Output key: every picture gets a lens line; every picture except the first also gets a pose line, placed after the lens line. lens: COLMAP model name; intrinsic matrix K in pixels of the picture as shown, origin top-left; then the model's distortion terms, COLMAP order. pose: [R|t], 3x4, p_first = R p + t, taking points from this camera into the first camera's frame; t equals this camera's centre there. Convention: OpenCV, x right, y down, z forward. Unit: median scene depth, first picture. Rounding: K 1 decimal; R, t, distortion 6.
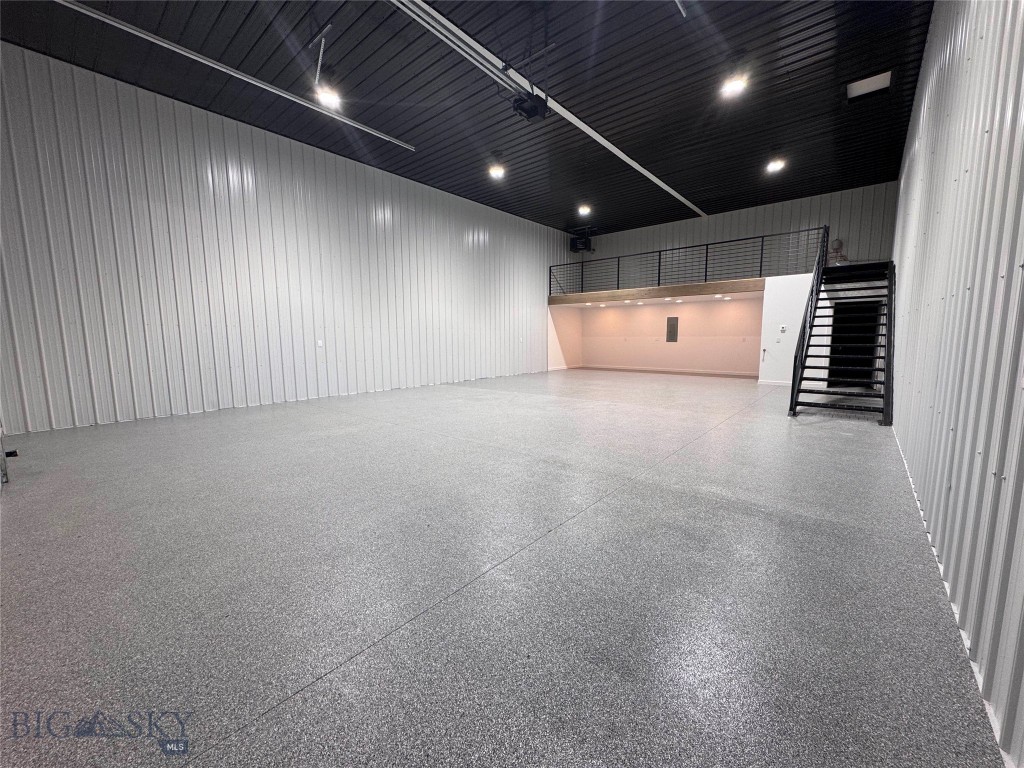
lens RADIAL K [[406.2, 0, 512.0], [0, 406.2, 384.0], [0, 0, 1]] dist [-0.001595, -0.000014]
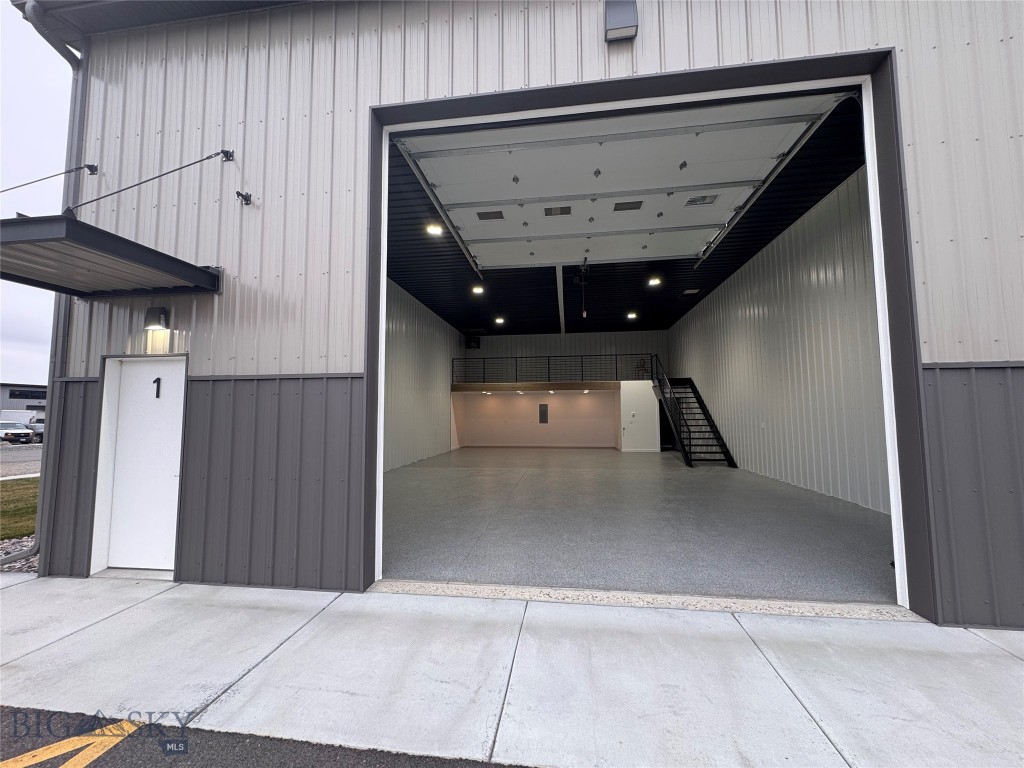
lens RADIAL K [[406.2, 0, 512.0], [0, 406.2, 384.0], [0, 0, 1]] dist [-0.001595, -0.000014]
pose [[0.841657, 0.041626, 0.538405, -0.404696], [0.062964, 0.982659, -0.174402, -0.008248], [-0.536329, 0.180687, 0.824441, -0.029442]]
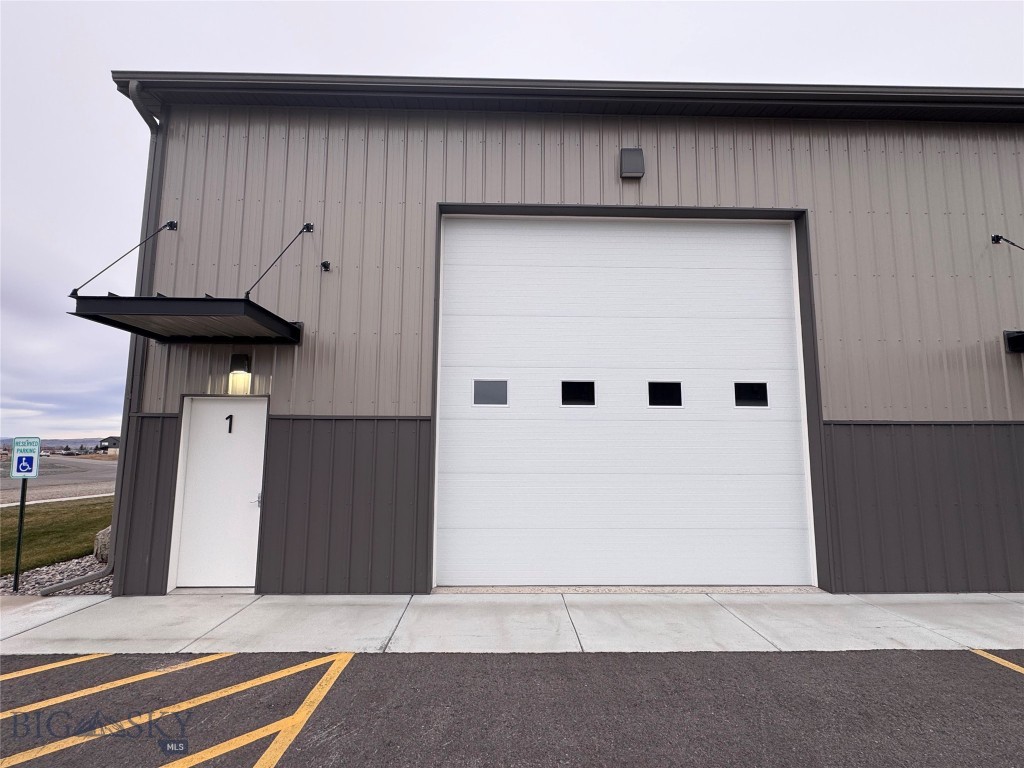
lens RADIAL K [[509.6, 0, 512.0], [0, 509.6, 384.0], [0, 0, 1]] dist [-0.001905, -0.000977]
pose [[0.743567, 0.094508, 0.661949, -1.231833], [0.067411, 0.974322, -0.214830, 0.032755], [-0.665255, 0.204363, 0.718103, -0.413344]]
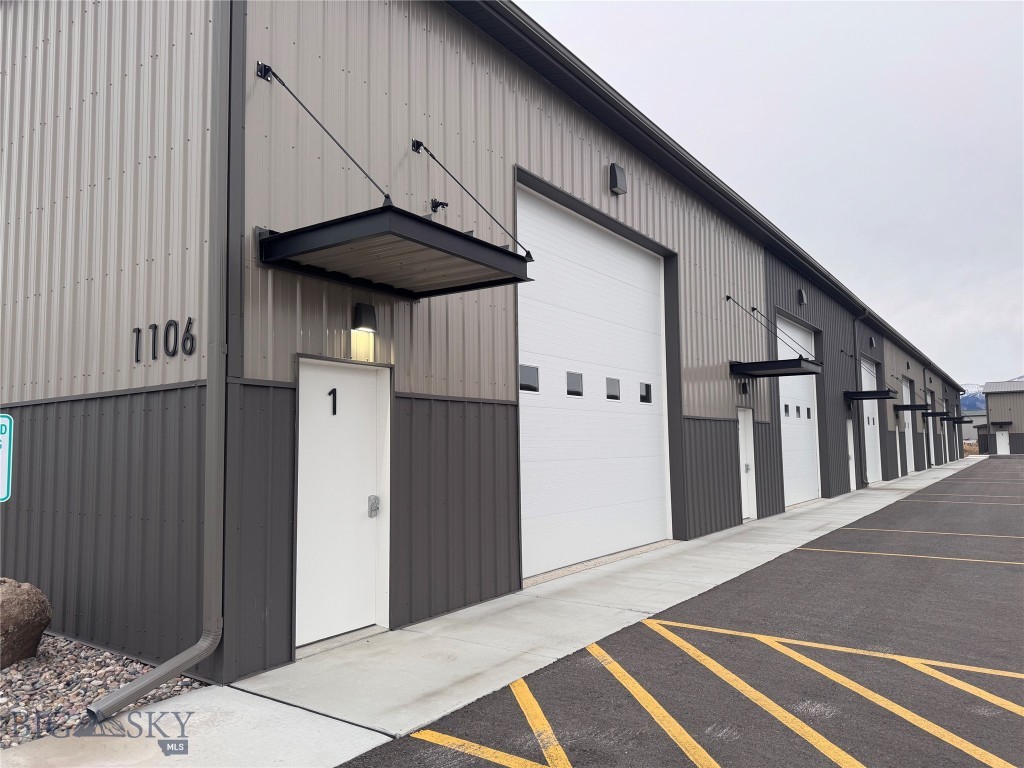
lens RADIAL K [[711.6, 0, 515.9], [0, 711.6, 388.7], [0, 0, 1]] dist [0.041440, -0.000770]
pose [[-0.092335, 0.092235, 0.991447, -2.731761], [0.133654, 0.987838, -0.079452, -0.141889], [-0.986717, 0.125175, -0.103539, 1.580521]]
